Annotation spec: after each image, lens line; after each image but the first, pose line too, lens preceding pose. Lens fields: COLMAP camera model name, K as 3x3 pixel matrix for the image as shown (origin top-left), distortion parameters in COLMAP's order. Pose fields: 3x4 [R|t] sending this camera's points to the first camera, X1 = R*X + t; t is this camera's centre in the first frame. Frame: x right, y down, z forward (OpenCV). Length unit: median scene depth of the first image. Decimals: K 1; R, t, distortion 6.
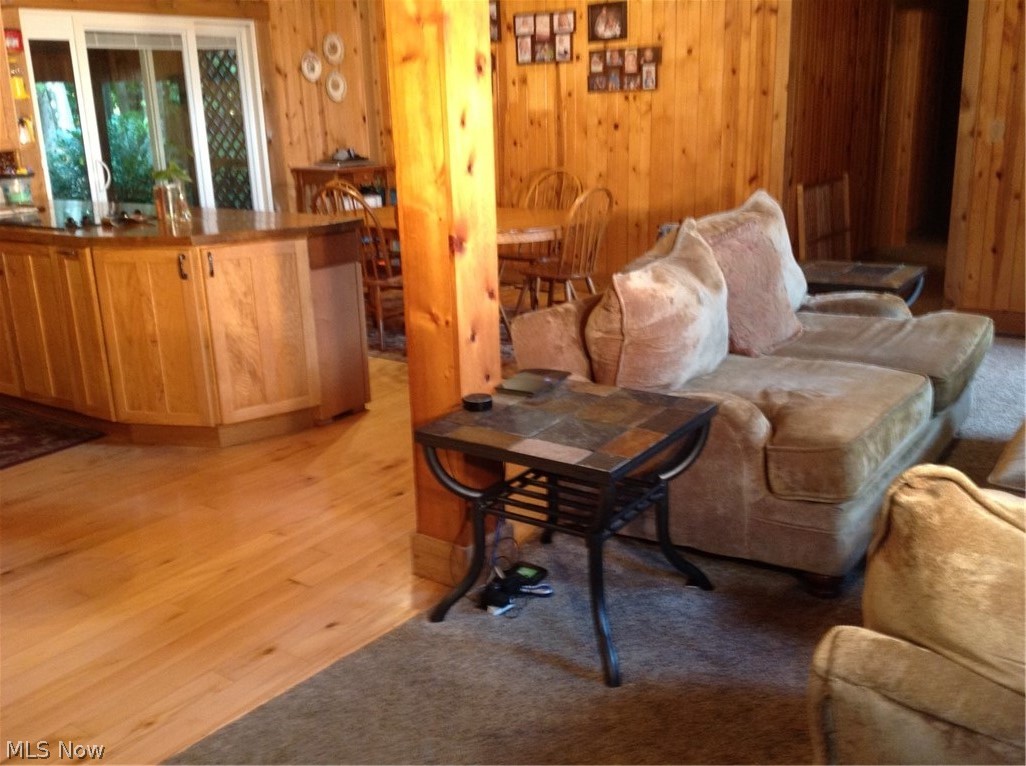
lens RADIAL K [[1028.2, 0, 512.4], [0, 1028.2, 408.7], [0, 0, 1]] dist [-0.000846, 0.014176]
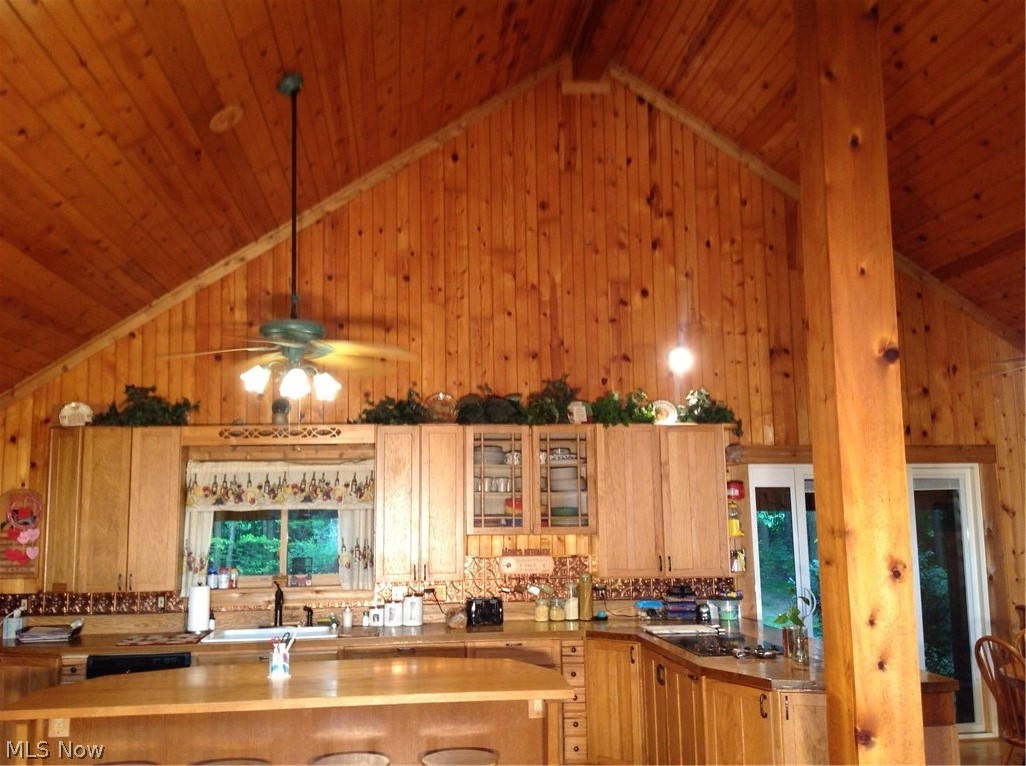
lens RADIAL K [[1032.3, 0, 513.0], [0, 1032.3, 383.0], [0, 0, 1]] dist [0.006391, -0.000618]
pose [[0.706489, -0.064398, -0.704788, 0.204046], [-0.217684, 0.927800, -0.302985, -0.044172], [0.673414, 0.367477, 0.641463, -0.018387]]
